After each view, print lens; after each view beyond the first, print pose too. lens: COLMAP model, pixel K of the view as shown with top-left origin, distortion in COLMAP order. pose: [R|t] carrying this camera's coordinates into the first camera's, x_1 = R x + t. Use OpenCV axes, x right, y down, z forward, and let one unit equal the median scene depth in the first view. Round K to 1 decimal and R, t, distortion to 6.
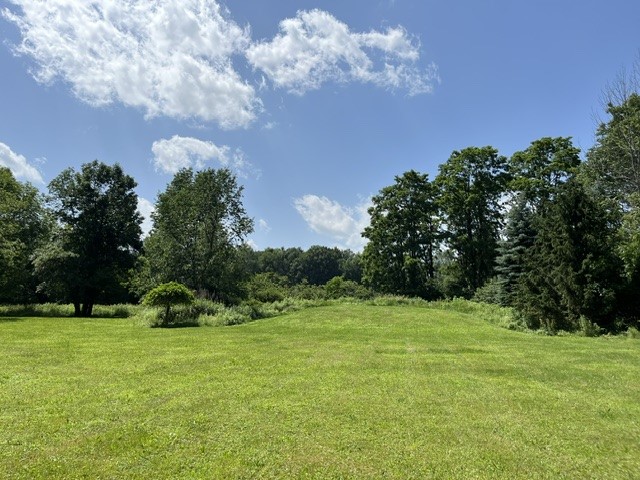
lens RADIAL K [[457.2, 0, 320.0], [0, 457.2, 240.0], [0, 0, 1]] dist [0.070528, 0.000894]
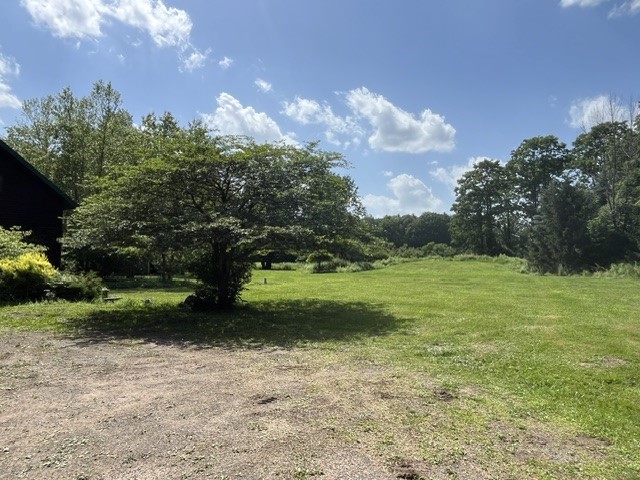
lens RADIAL K [[457.2, 0, 320.0], [0, 457.2, 240.0], [0, 0, 1]] dist [0.070528, 0.000894]
pose [[0.961301, -0.028725, -0.273997, 0.108832], [0.052617, 0.995385, 0.080251, -0.057653], [0.270428, -0.091562, 0.958376, -0.466857]]
